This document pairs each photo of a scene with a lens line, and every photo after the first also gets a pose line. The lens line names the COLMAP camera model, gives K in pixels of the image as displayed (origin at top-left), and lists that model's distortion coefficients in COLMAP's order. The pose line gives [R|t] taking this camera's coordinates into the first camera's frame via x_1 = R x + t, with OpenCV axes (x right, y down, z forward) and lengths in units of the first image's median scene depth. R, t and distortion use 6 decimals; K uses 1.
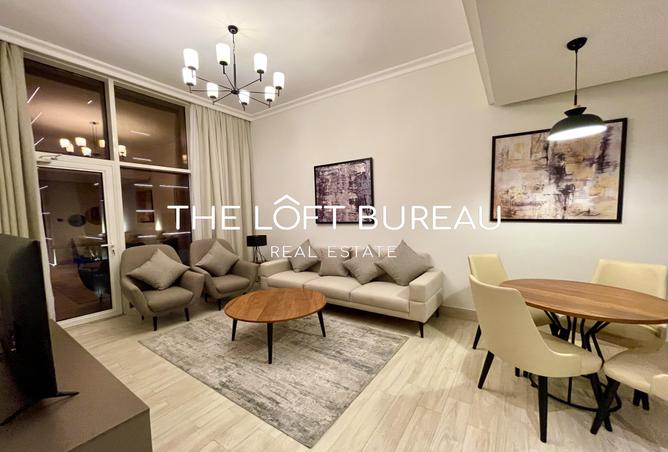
lens RADIAL K [[267.7, 0, 334.1], [0, 267.7, 240.2], [0, 0, 1]] dist [0.000406, 0.000078]
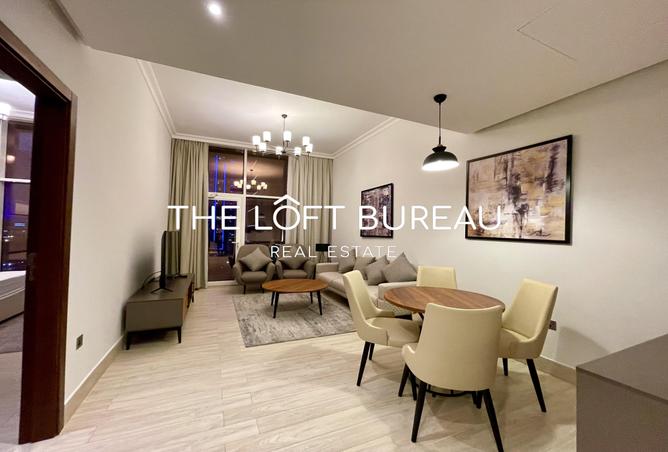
lens RADIAL K [[267.7, 0, 334.1], [0, 267.7, 240.2], [0, 0, 1]] dist [0.000406, 0.000078]
pose [[0.852468, 0.051775, -0.520209, 0.788287], [-0.085651, 0.995470, -0.041279, 0.027256], [0.515715, 0.079746, 0.853041, -0.199969]]
